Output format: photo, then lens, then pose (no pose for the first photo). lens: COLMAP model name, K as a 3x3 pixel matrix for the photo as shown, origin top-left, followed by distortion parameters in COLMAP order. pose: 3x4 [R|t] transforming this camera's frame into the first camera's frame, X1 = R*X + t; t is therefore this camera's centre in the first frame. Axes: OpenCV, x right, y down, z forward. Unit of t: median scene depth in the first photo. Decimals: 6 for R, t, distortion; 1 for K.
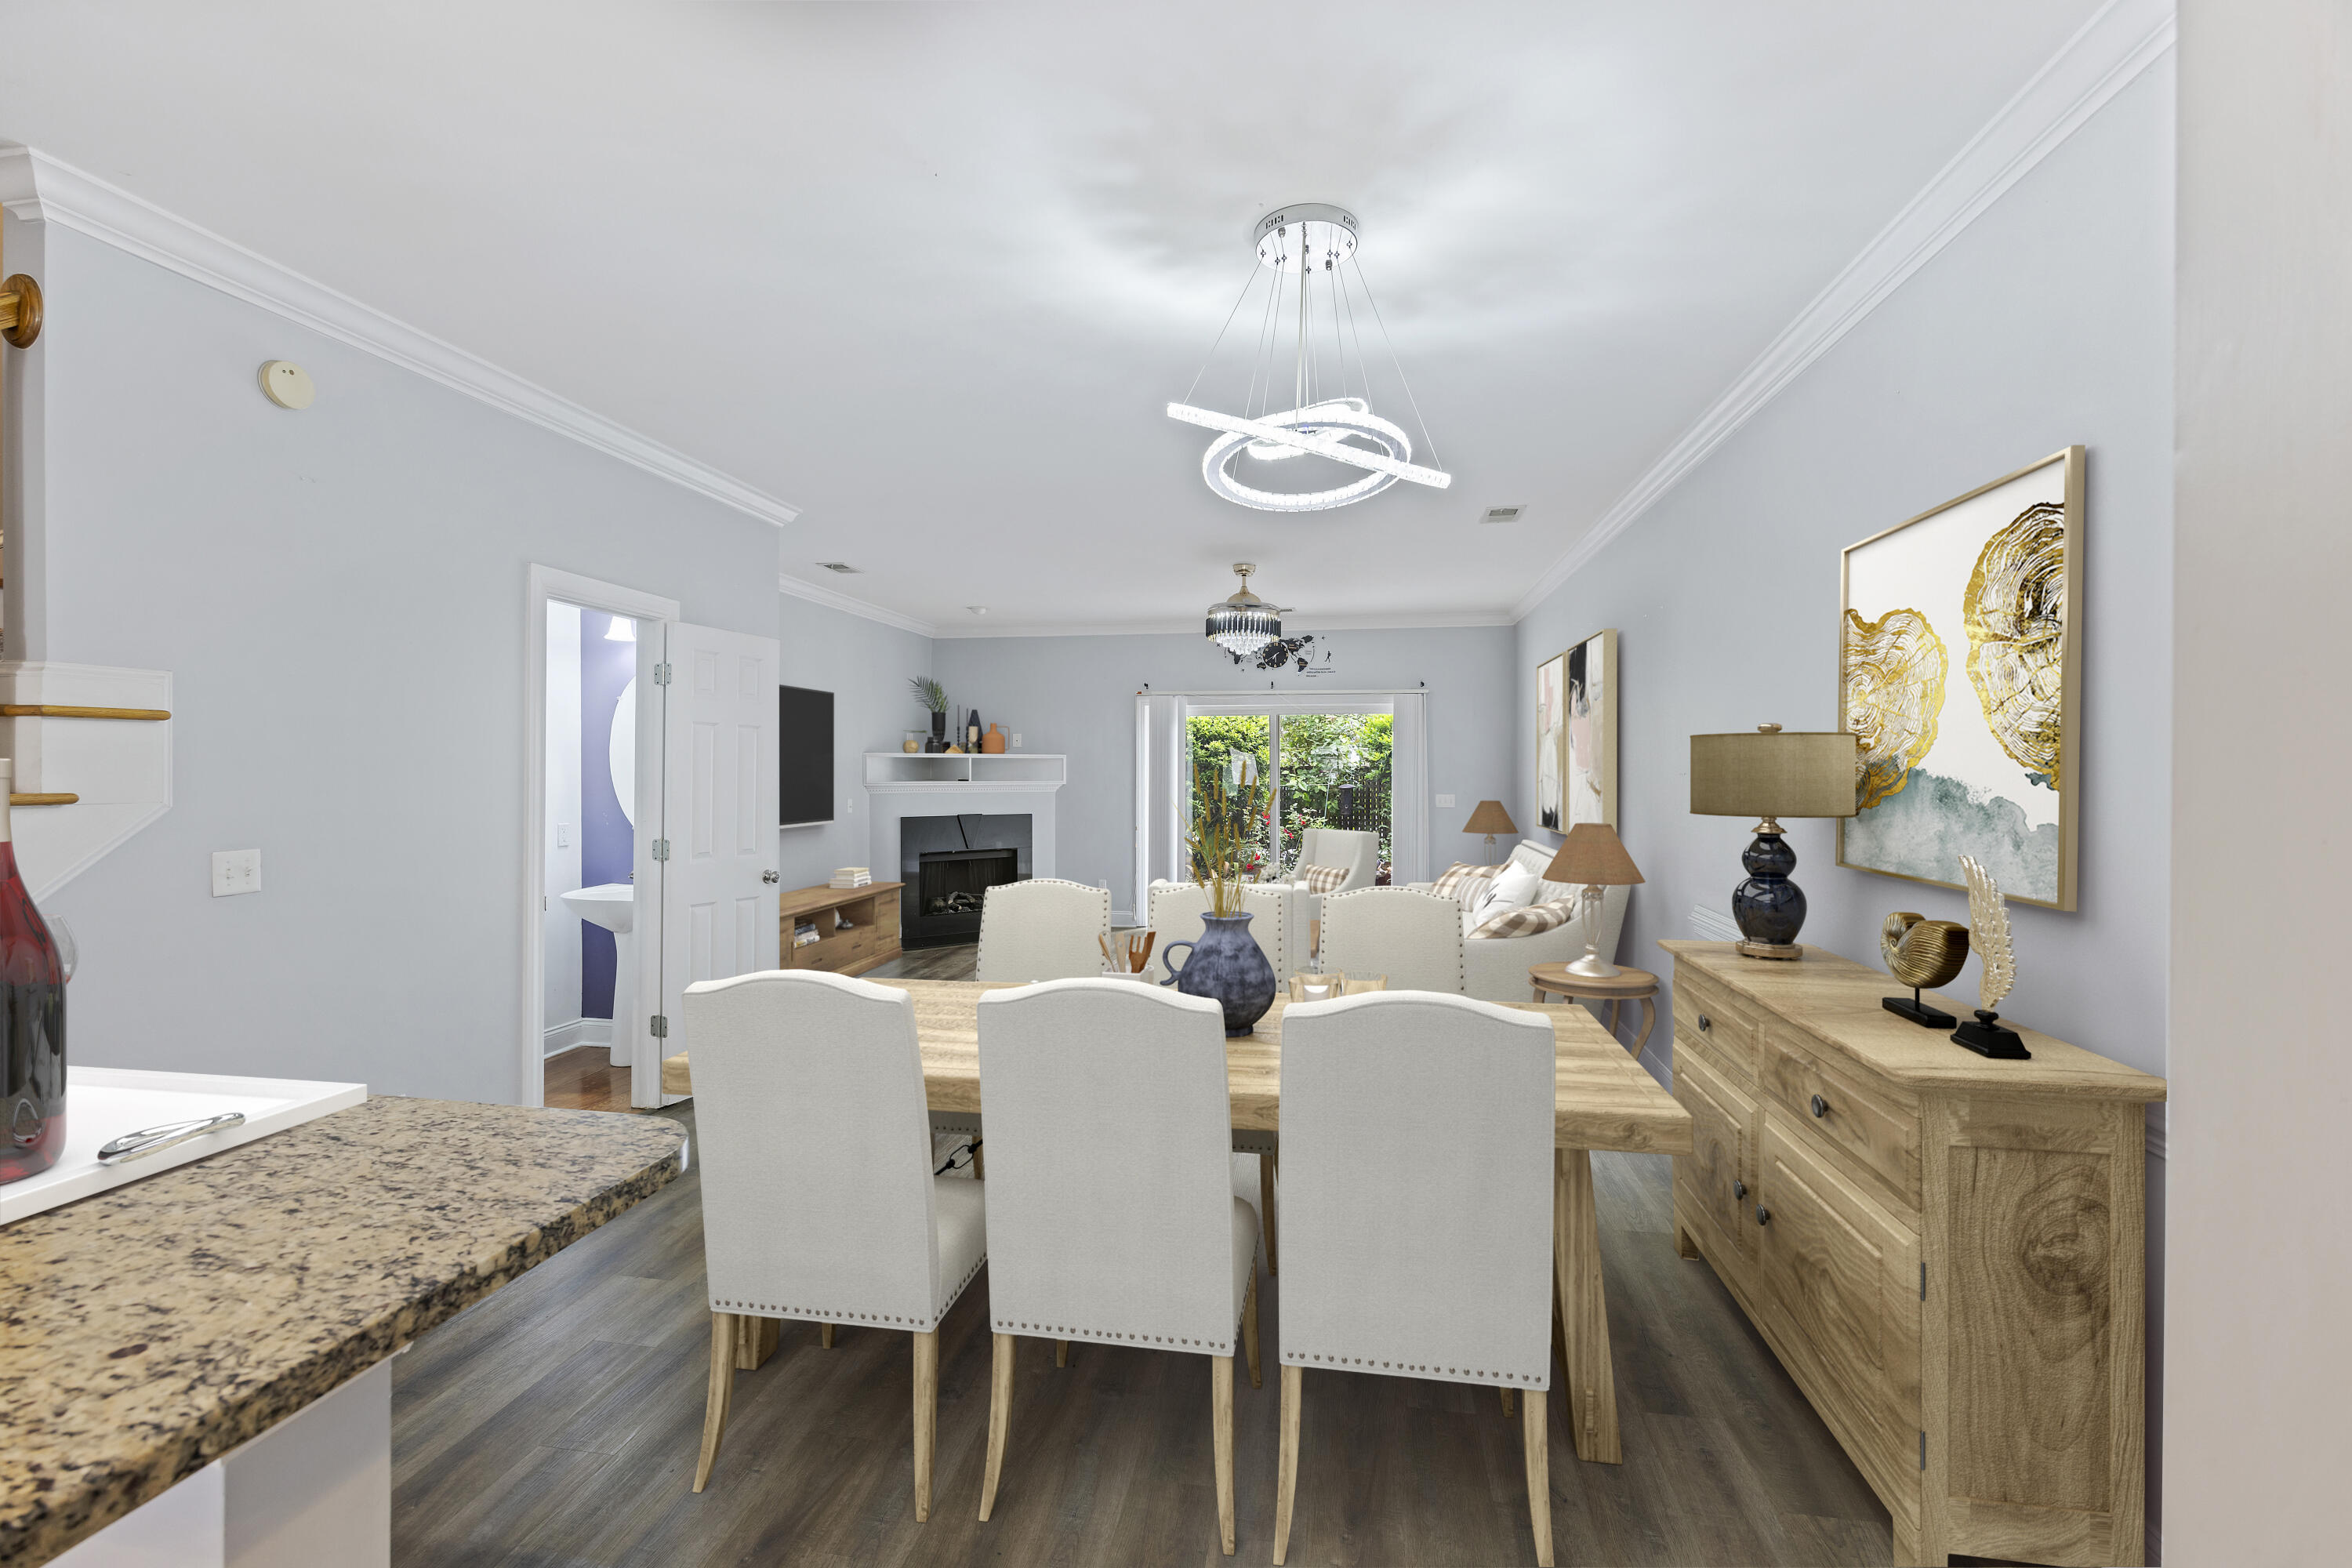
lens RADIAL K [[1025.0, 0, 1169.9], [0, 1025.0, 776.2], [0, 0, 1]] dist [-0.013057, 0.002367]
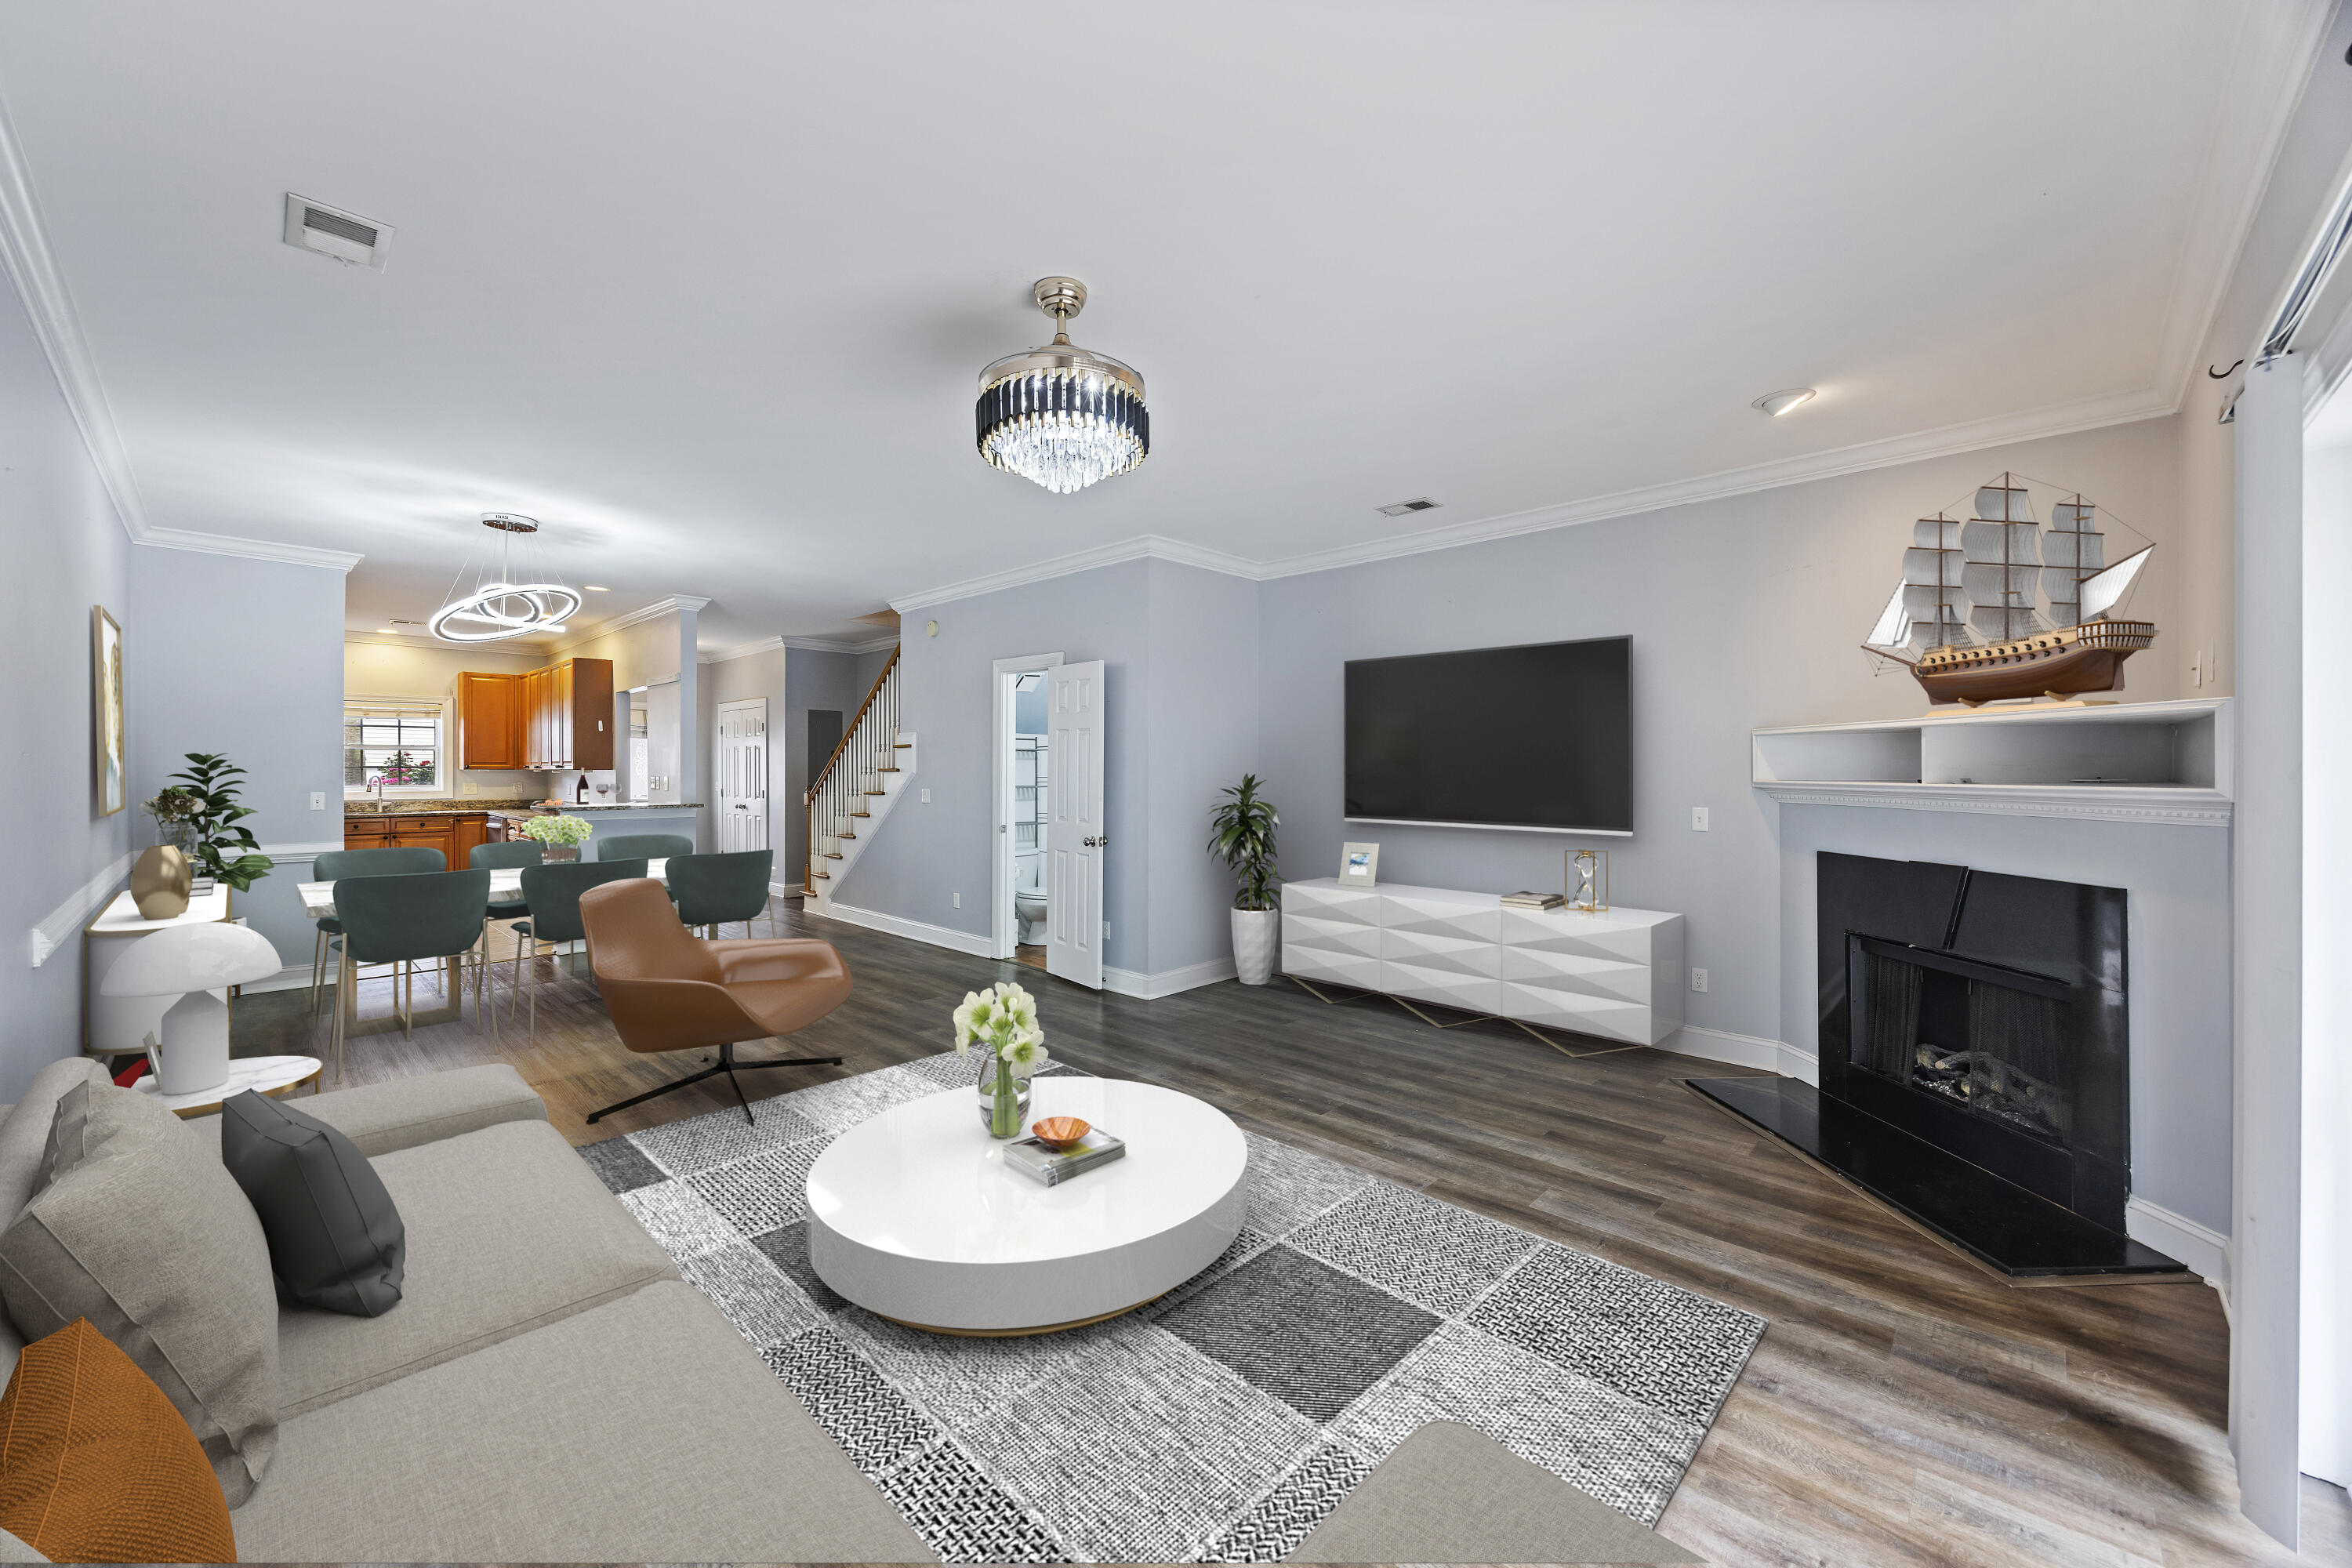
lens RADIAL K [[927.5, 0, 1187.6], [0, 927.5, 765.9], [0, 0, 1]] dist [0.000831, -0.000221]
pose [[-0.560173, -0.006155, -0.828353, 0.277213], [-0.007308, 0.999970, -0.002488, 0.002423], [0.828343, 0.004659, -0.560202, 0.948282]]
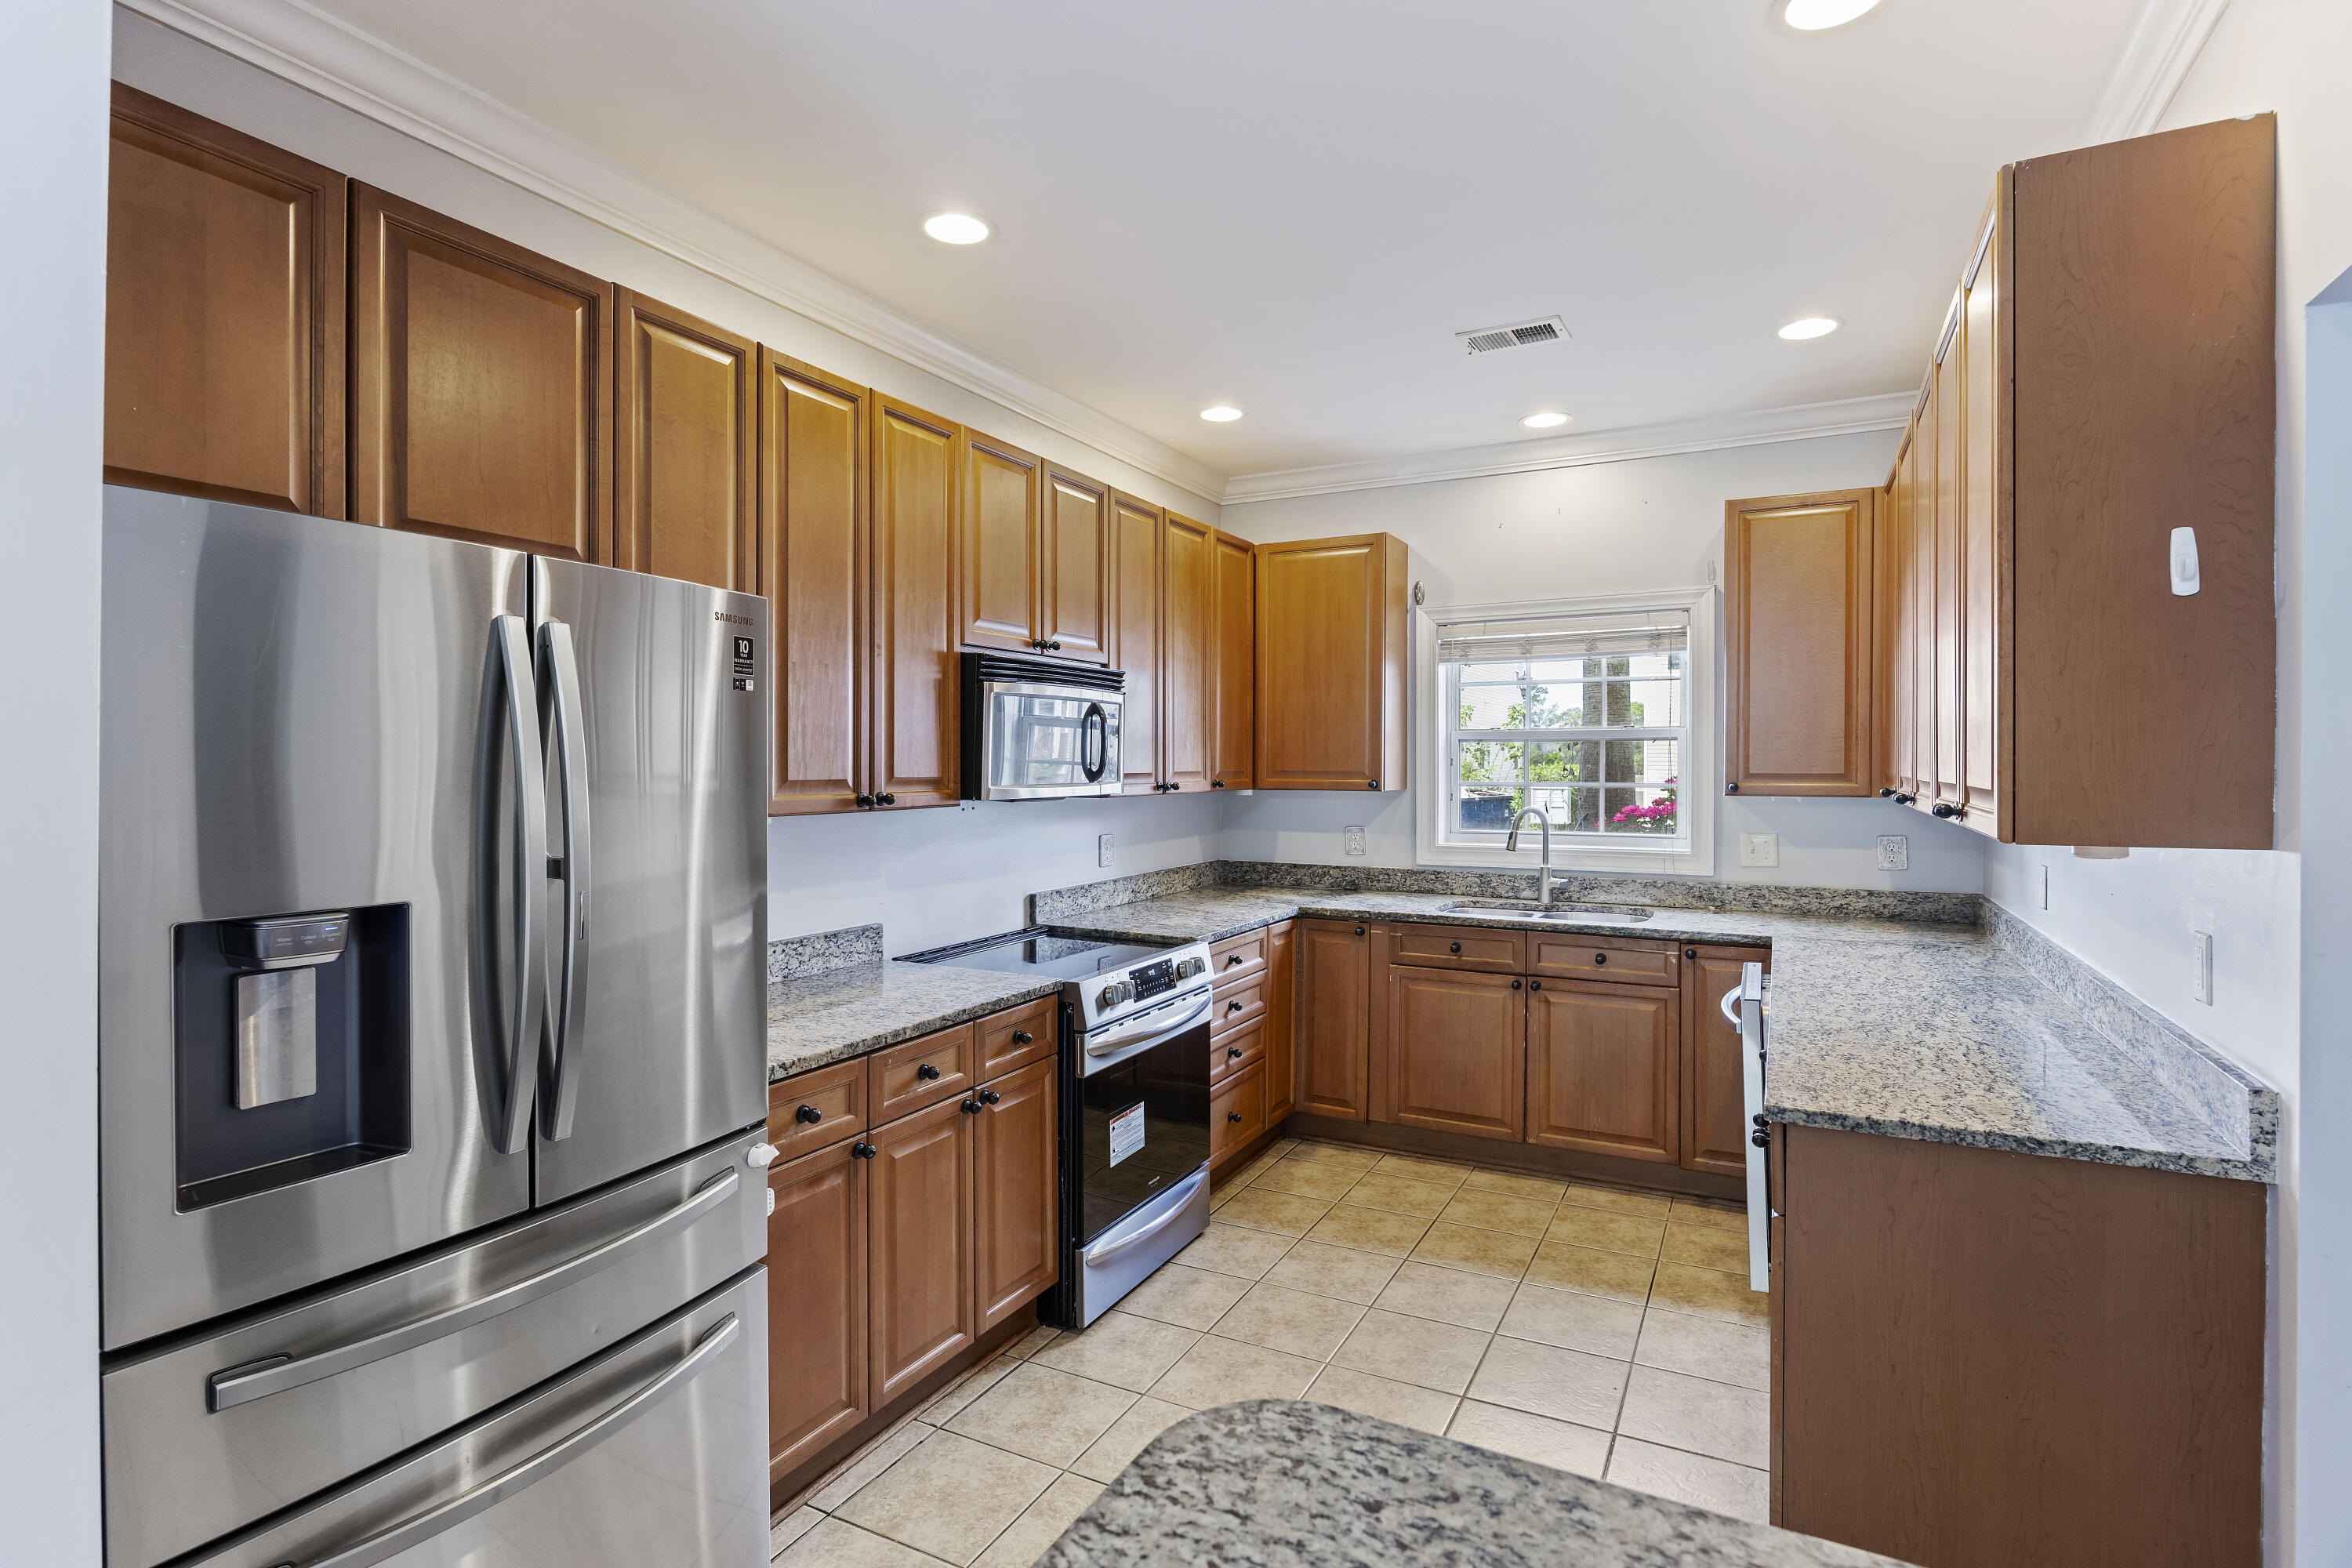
lens RADIAL K [[1154.1, 0, 1168.9], [0, 1154.1, 772.2], [0, 0, 1]] dist [-0.015571, 0.003511]
pose [[-0.949495, -0.005340, 0.313737, -0.085160], [-0.000460, 0.999878, 0.015625, -0.006099], [-0.313782, 0.014692, -0.949382, 0.122117]]
